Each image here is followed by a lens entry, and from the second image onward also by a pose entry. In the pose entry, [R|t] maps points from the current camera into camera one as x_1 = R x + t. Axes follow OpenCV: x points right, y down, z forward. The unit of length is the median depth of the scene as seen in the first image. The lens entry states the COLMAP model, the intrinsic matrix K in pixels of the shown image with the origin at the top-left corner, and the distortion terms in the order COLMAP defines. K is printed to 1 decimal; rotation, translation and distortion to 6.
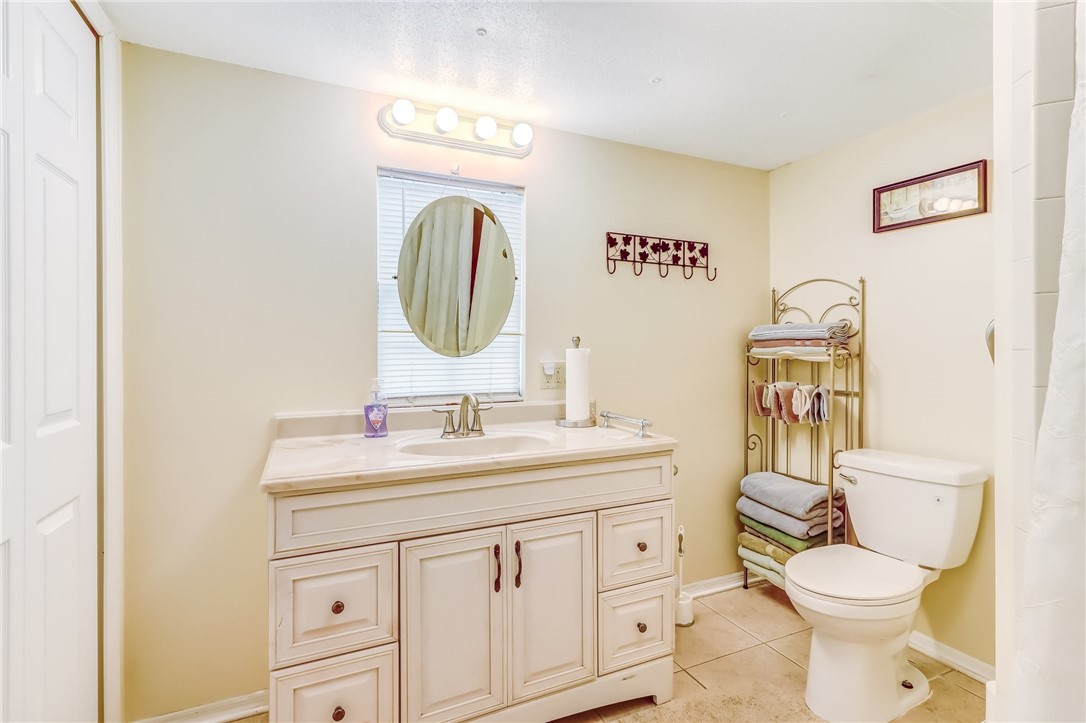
lens RADIAL K [[509.9, 0, 536.5], [0, 509.9, 368.0], [0, 0, 1]] dist [-0.000735, 0.001683]
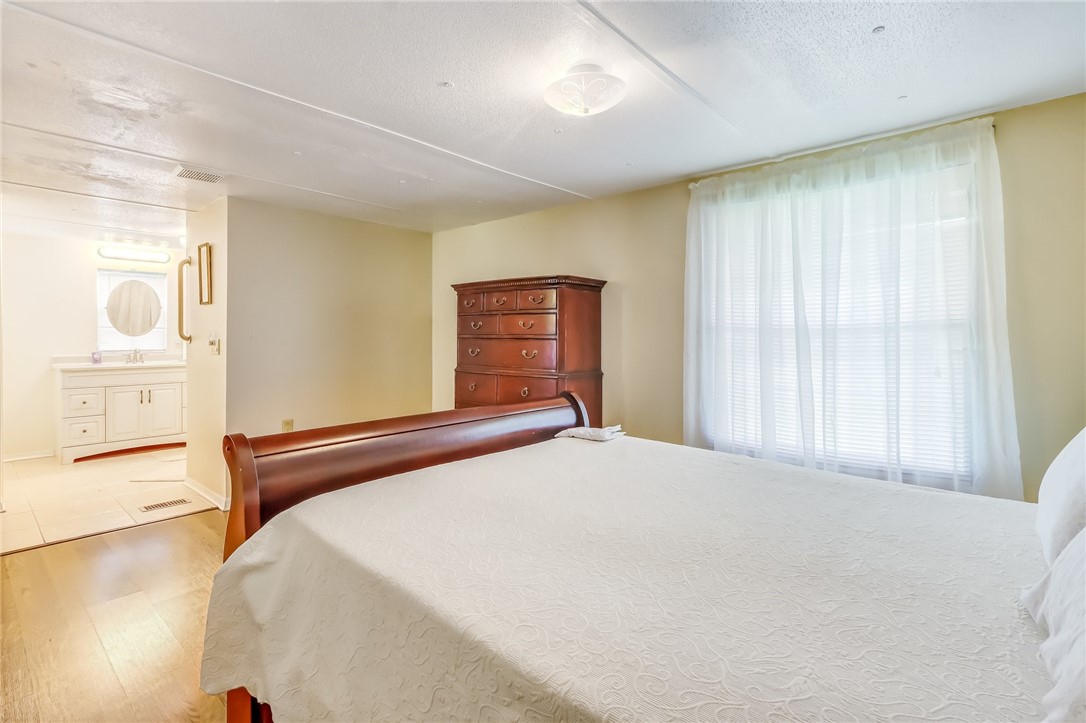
lens RADIAL K [[508.9, 0, 534.1], [0, 508.9, 339.4], [0, 0, 1]] dist [-0.000165, 0.001118]
pose [[0.912158, 0.000377, 0.409839, 0.773518], [0.009836, 0.999691, -0.022810, 0.088647], [-0.409721, 0.024838, 0.911873, -2.685373]]
